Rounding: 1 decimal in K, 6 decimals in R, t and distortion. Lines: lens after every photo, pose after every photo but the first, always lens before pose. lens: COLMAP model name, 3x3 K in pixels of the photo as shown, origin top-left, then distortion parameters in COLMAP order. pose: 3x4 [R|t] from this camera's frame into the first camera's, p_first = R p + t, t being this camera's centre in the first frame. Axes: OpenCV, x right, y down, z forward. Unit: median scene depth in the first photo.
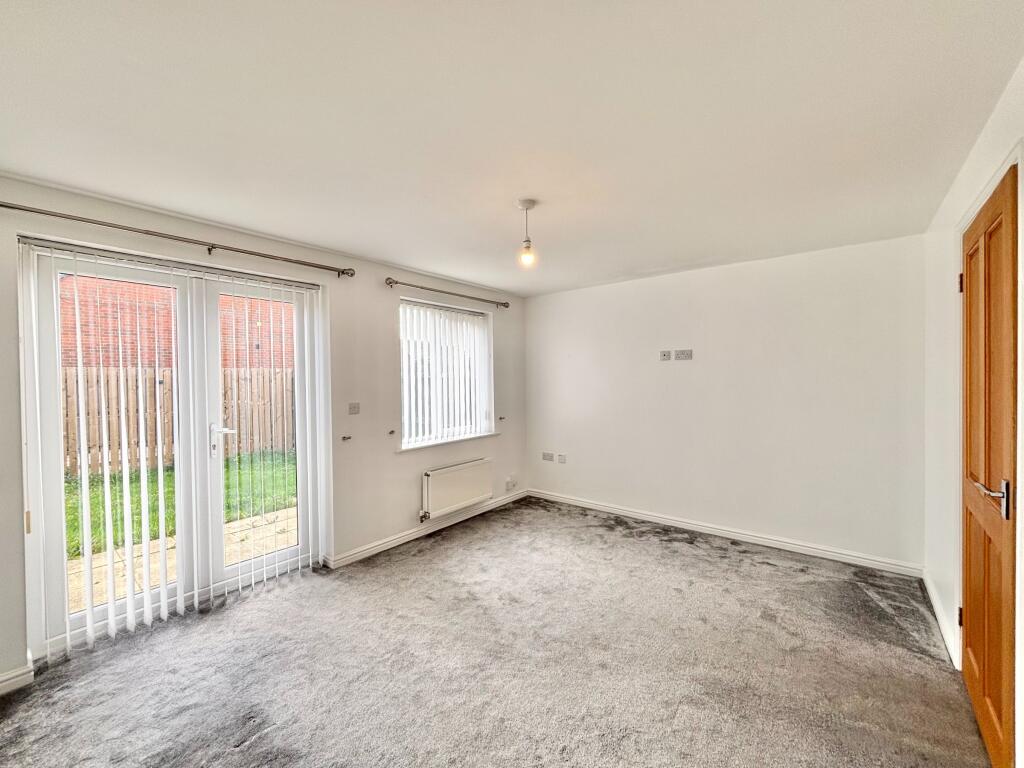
lens RADIAL K [[419.4, 0, 512.0], [0, 419.4, 384.0], [0, 0, 1]] dist [-0.000384, -0.000236]
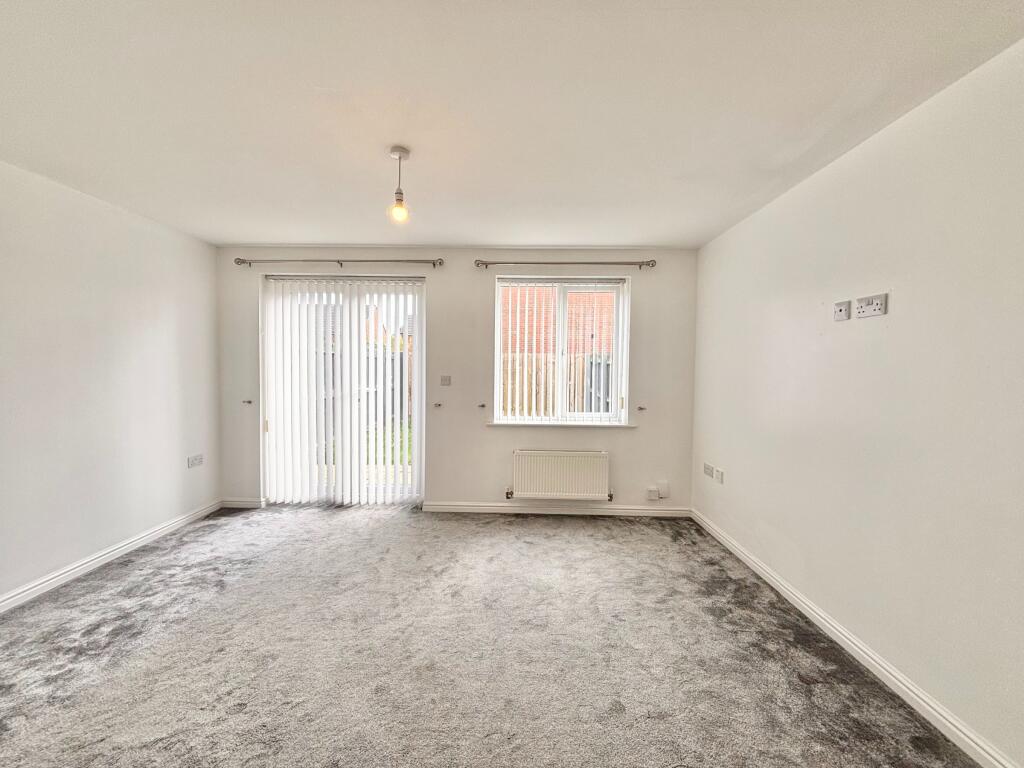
lens RADIAL K [[419.4, 0, 512.0], [0, 419.4, 384.0], [0, 0, 1]] dist [-0.000384, -0.000236]
pose [[0.606391, 0.049825, -0.793604, 0.570310], [-0.032990, 0.998752, 0.037498, 0.017097], [0.794482, 0.003442, 0.607278, 0.397698]]
